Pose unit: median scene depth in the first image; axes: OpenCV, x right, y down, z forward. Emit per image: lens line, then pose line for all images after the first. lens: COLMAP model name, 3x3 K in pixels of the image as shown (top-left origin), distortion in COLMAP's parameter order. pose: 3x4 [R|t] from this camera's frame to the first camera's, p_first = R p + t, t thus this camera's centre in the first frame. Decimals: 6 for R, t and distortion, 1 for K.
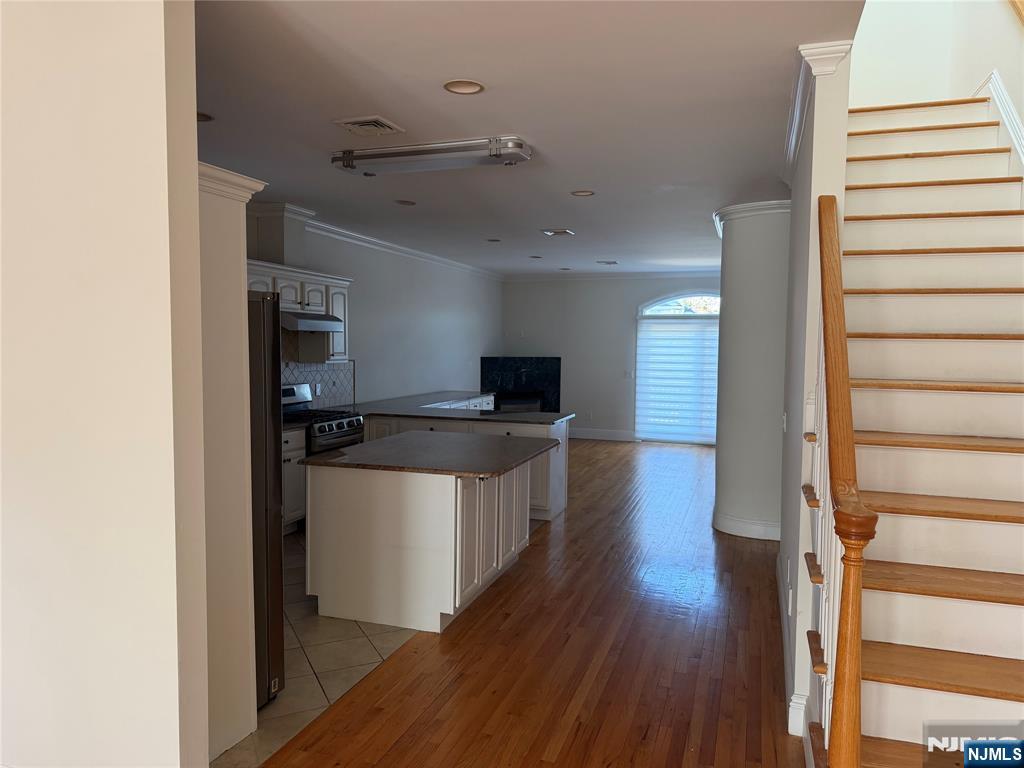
lens RADIAL K [[709.2, 0, 515.8], [0, 709.2, 389.2], [0, 0, 1]] dist [0.119438, -0.204317]
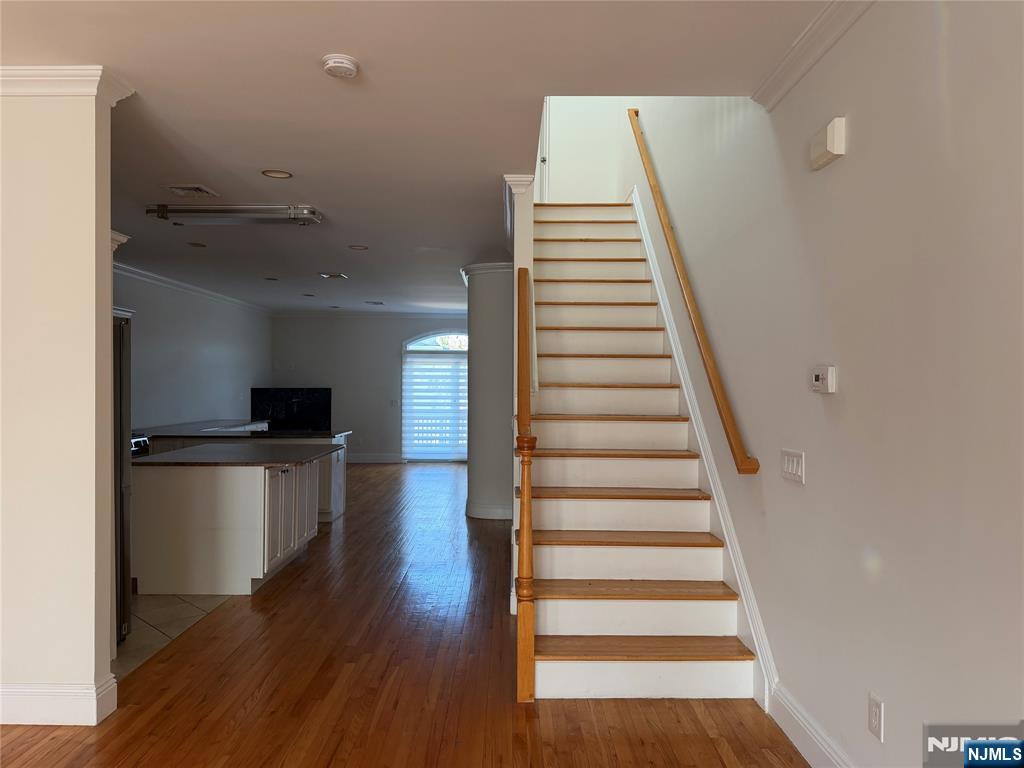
lens RADIAL K [[709.2, 0, 515.8], [0, 709.2, 389.2], [0, 0, 1]] dist [0.119438, -0.204317]
pose [[0.945465, -0.008553, 0.325610, -0.051672], [0.026758, 0.998316, -0.051474, 0.041502], [-0.324621, 0.057380, 0.944102, -0.237566]]
